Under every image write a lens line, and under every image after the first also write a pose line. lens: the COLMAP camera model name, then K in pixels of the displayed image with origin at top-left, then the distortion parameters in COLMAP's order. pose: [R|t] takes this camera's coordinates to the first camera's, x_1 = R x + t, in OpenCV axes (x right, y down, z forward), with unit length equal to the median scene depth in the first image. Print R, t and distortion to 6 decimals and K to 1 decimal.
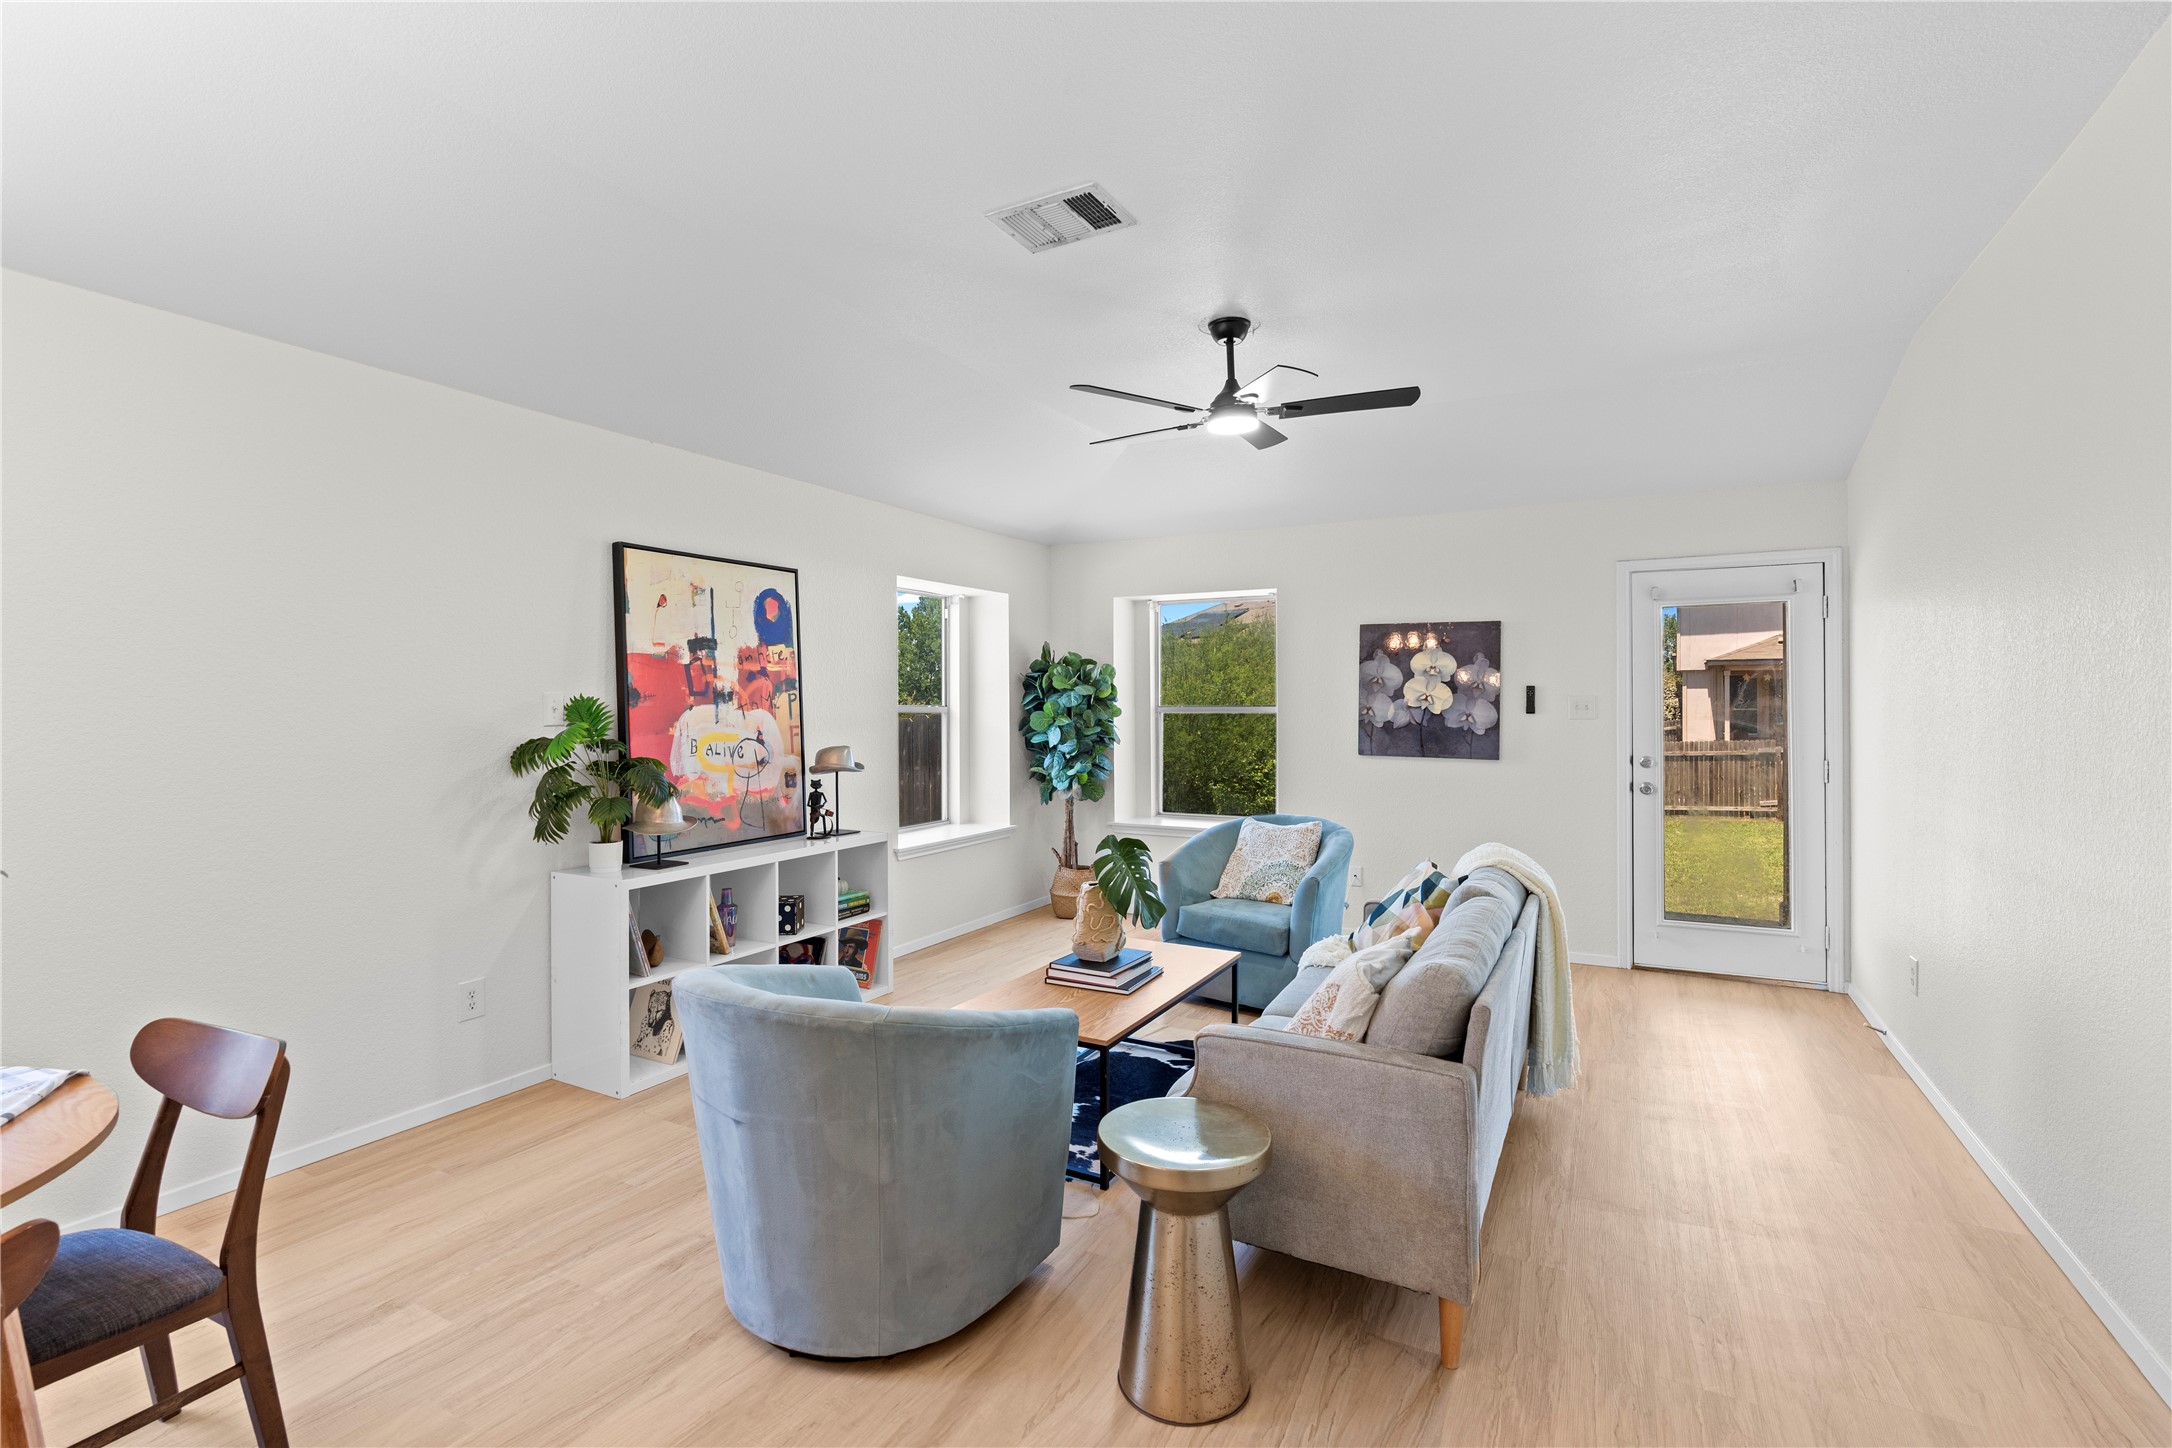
lens RADIAL K [[983.8, 0, 1077.0], [0, 983.8, 705.5], [0, 0, 1]] dist [-0.012021, 0.004205]
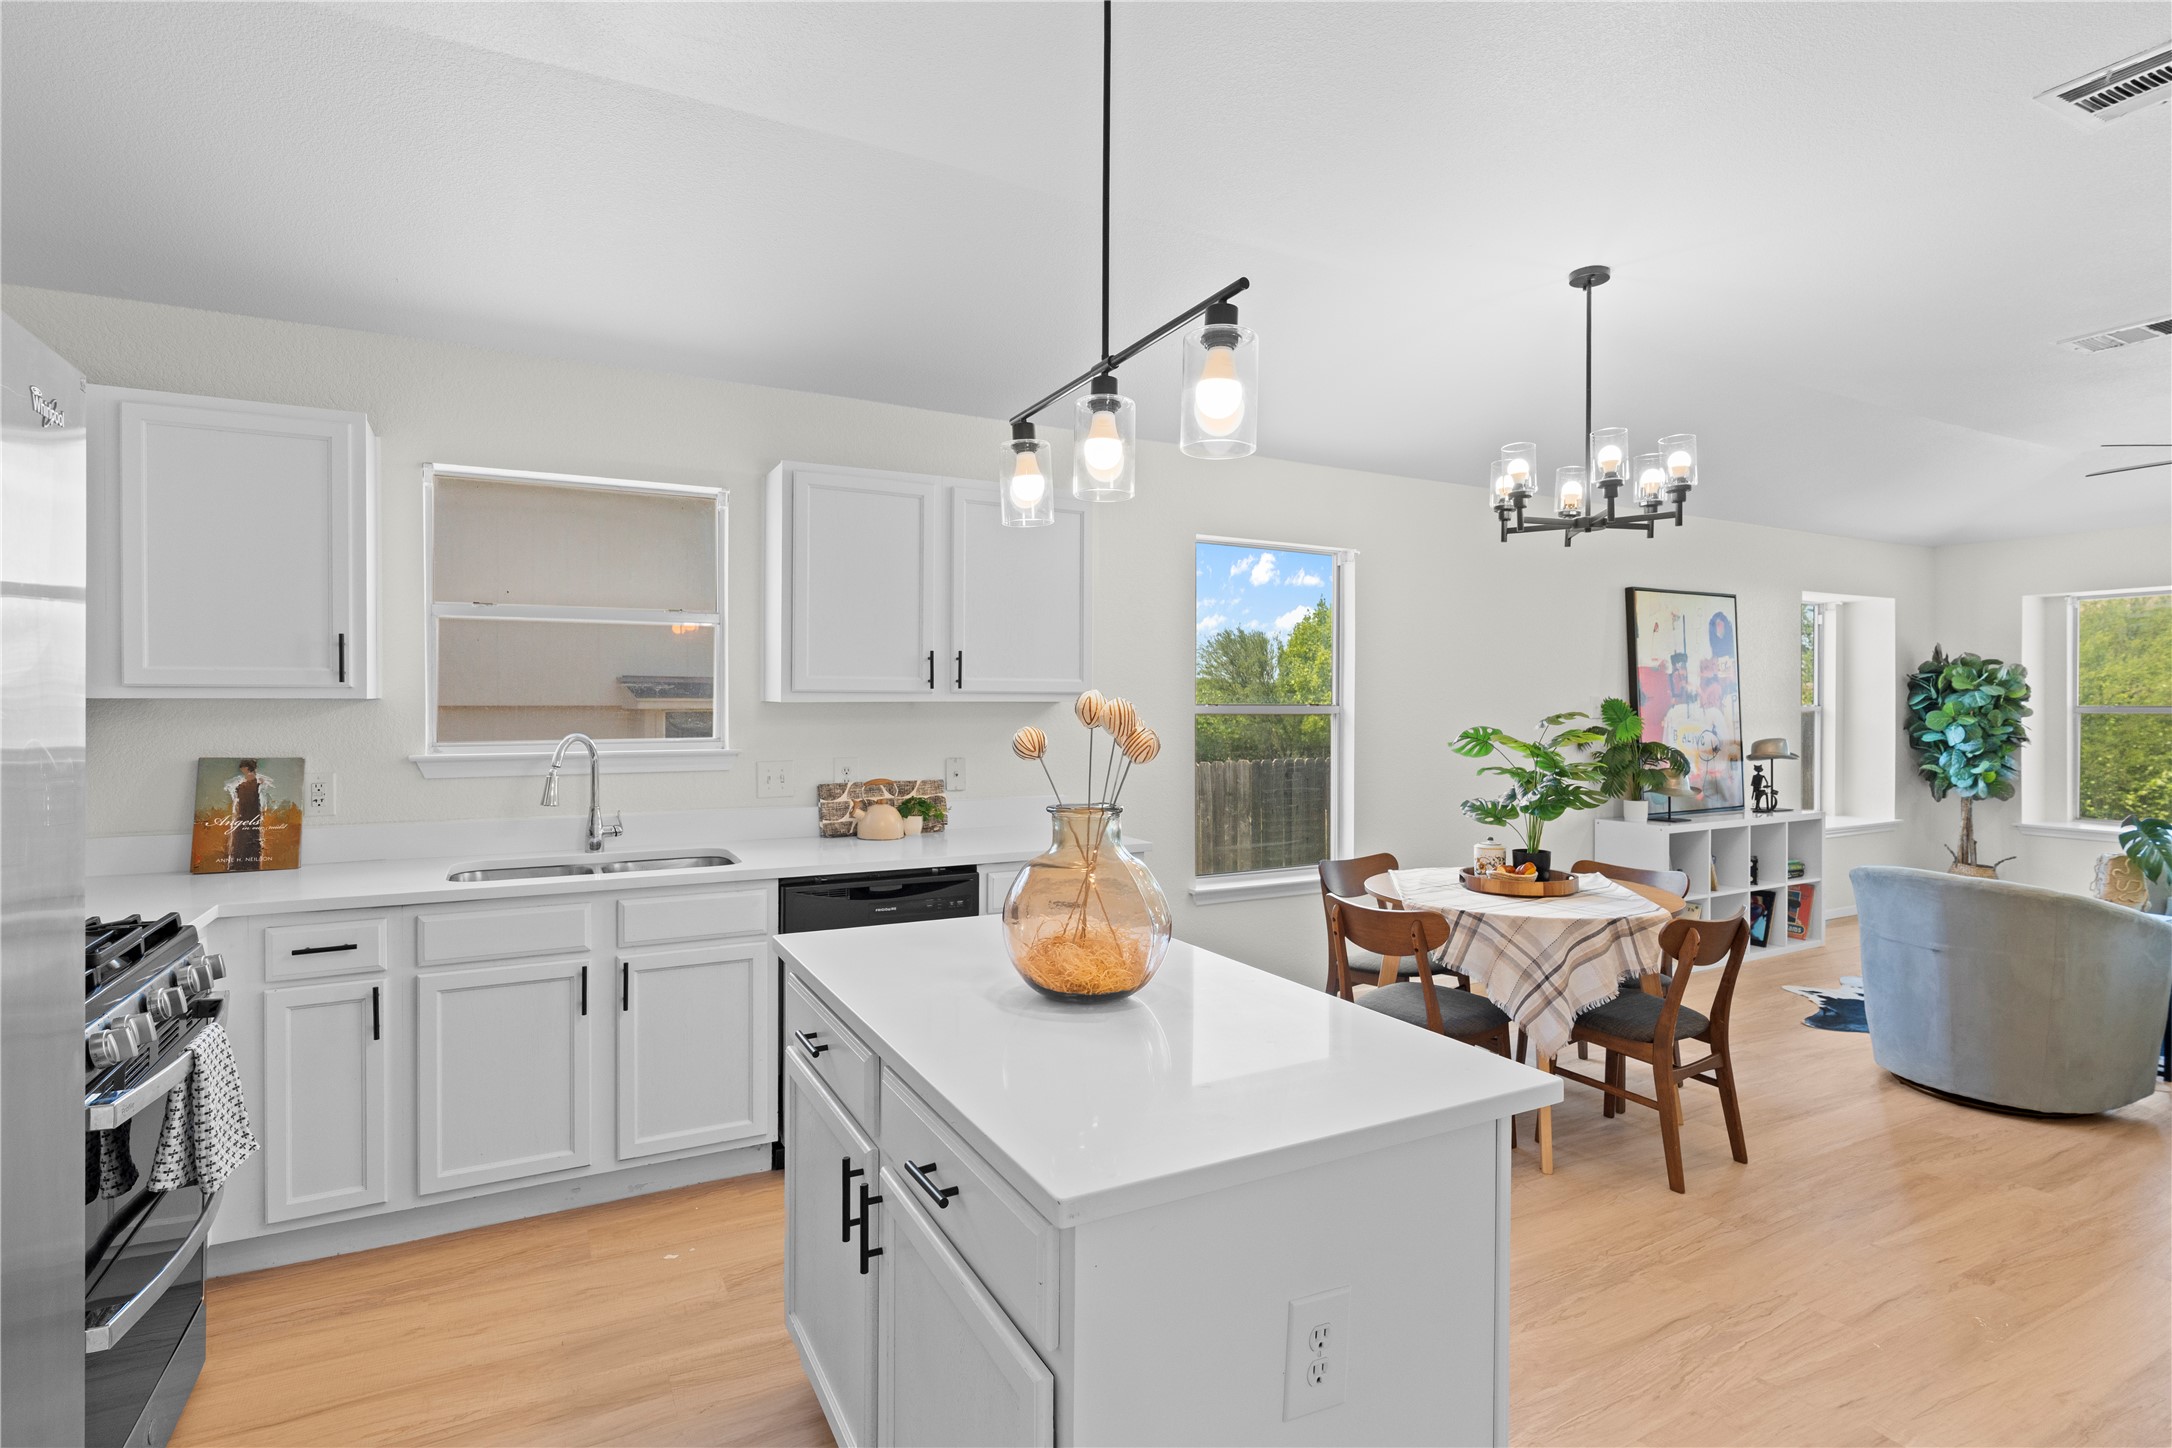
lens RADIAL K [[1061.6, 0, 1084.3], [0, 1061.6, 706.6], [0, 0, 1]] dist [-0.010356, 0.003729]
pose [[0.839904, 0.007230, -0.542686, -0.248197], [-0.004307, 0.999969, 0.006658, -0.002906], [0.542717, -0.003255, 0.839909, -0.558933]]
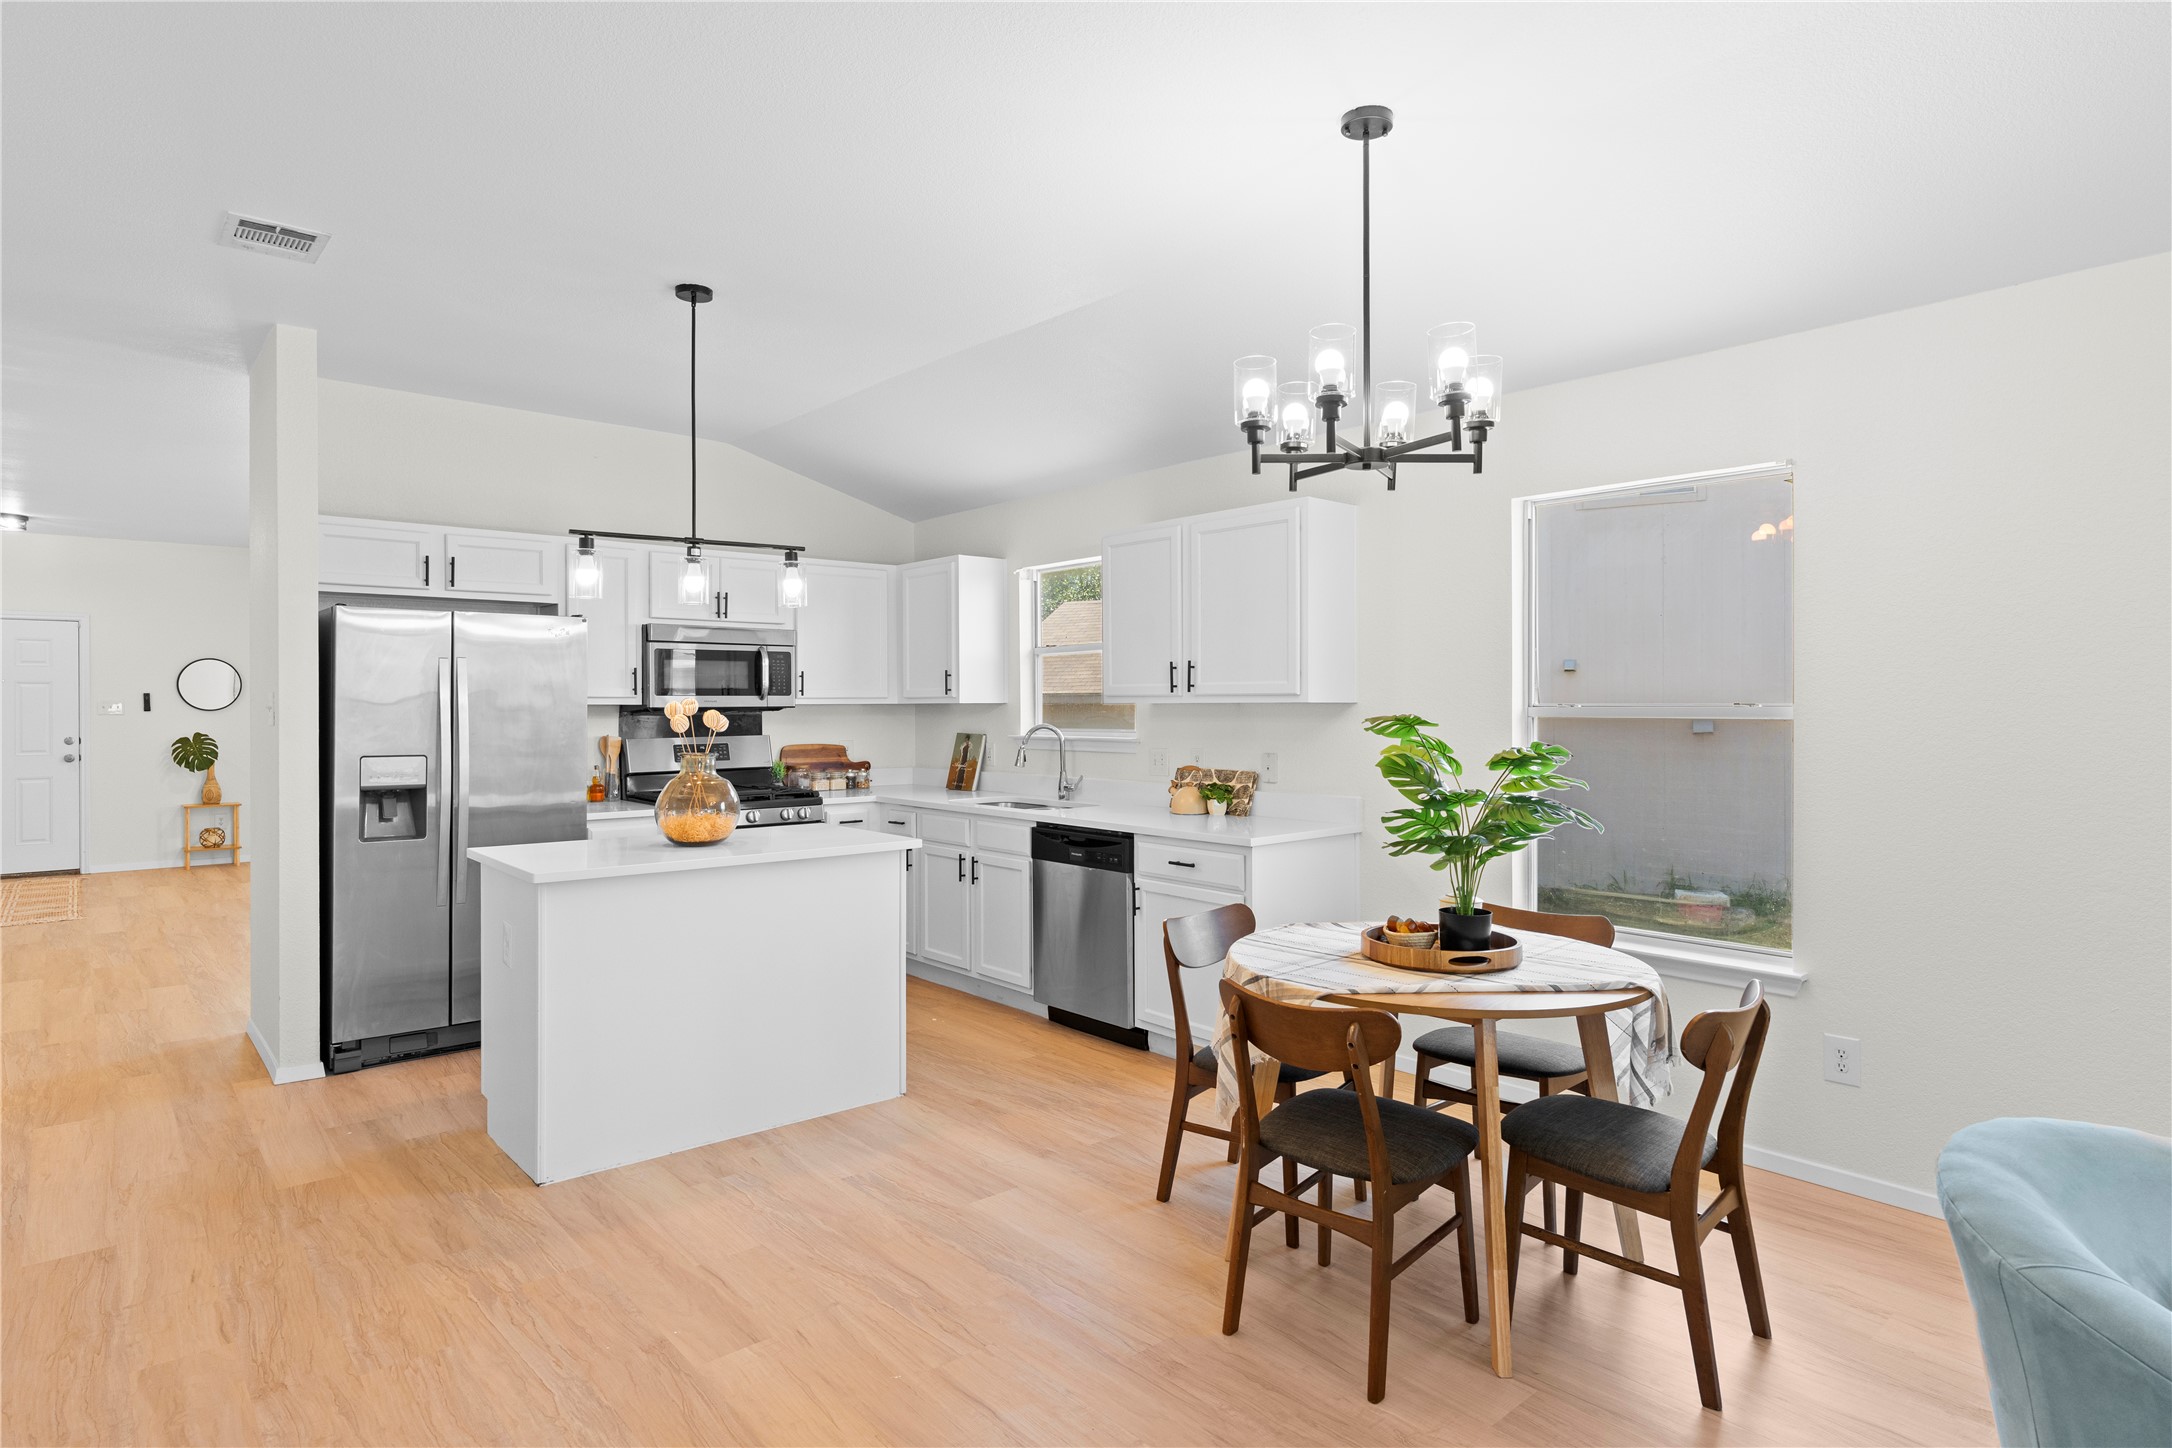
lens RADIAL K [[1189.0, 0, 1078.0], [0, 1189.0, 711.7], [0, 0, 1]] dist [0.002512, 0.001509]
pose [[-0.352119, 0.008211, -0.935919, 0.250039], [0.003285, 0.999966, 0.007537, -0.001728], [0.935950, -0.000421, -0.352134, 0.301962]]
